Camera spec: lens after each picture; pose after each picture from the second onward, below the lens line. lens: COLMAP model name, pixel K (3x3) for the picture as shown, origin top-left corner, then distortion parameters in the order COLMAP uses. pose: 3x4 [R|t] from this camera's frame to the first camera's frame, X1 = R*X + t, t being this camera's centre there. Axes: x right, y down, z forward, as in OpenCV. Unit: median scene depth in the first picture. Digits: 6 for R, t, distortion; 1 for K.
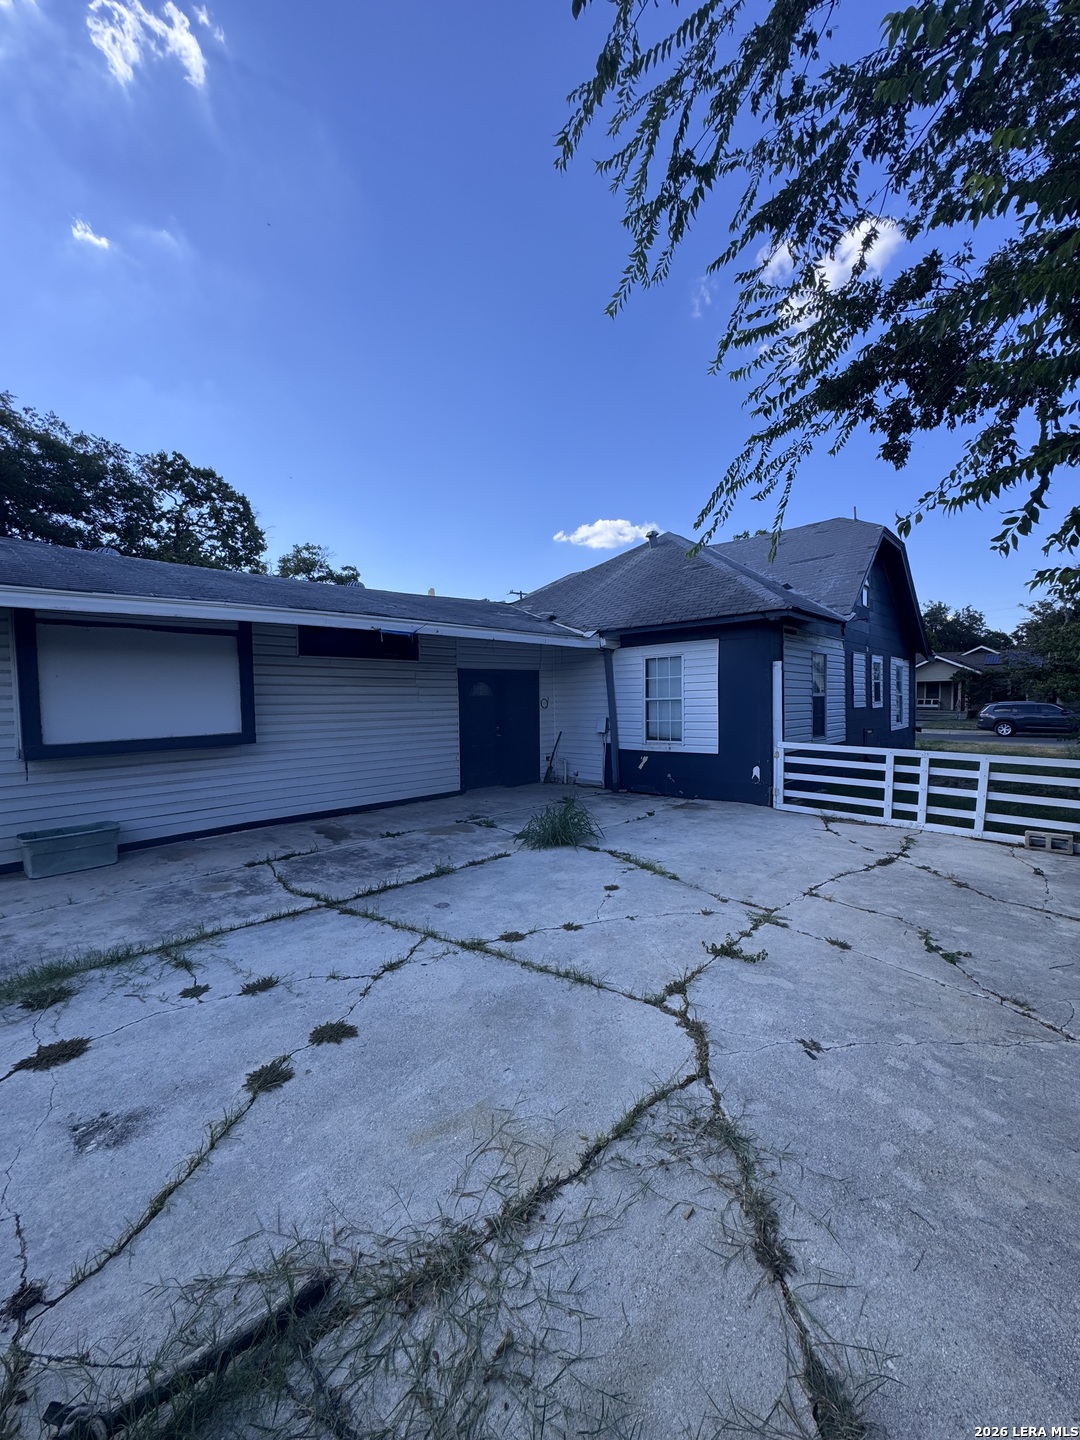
lens RADIAL K [[576.8, 0, 540.0], [0, 576.8, 720.0], [0, 0, 1]] dist [-0.002005, -0.000198]
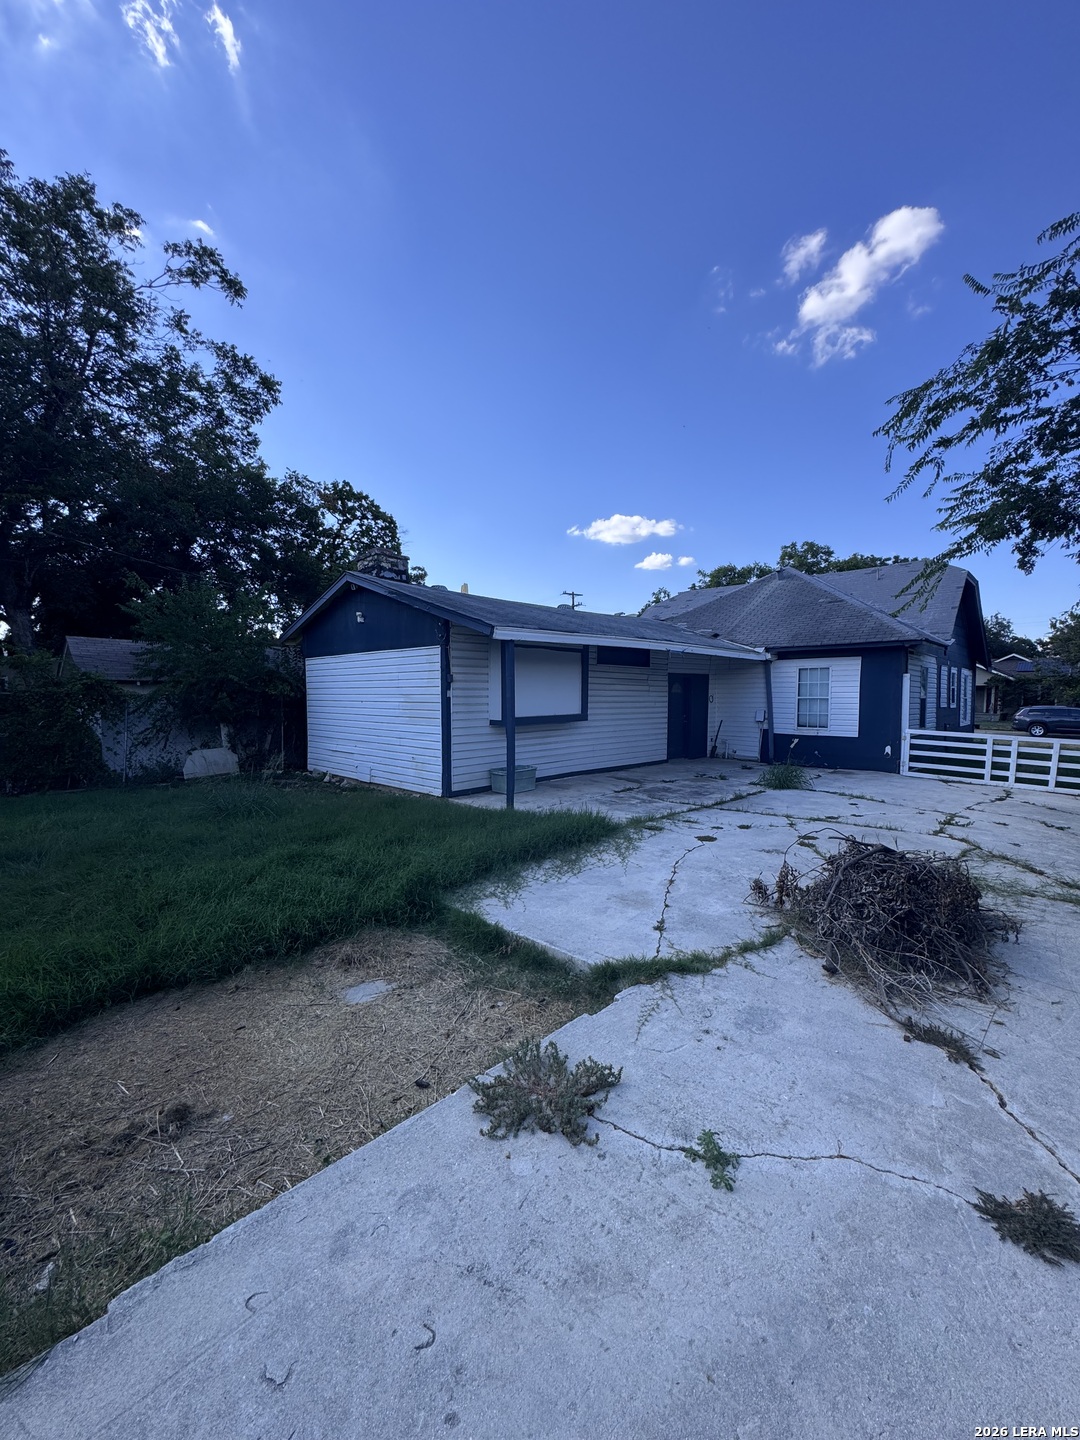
lens RADIAL K [[578.8, 0, 540.0], [0, 578.8, 720.0], [0, 0, 1]] dist [0.002639, 0.000107]
pose [[0.999655, 0.022559, -0.013477, -0.425216], [-0.022422, 0.999697, 0.010202, 0.017629], [0.013704, -0.009897, 0.999857, -0.411713]]
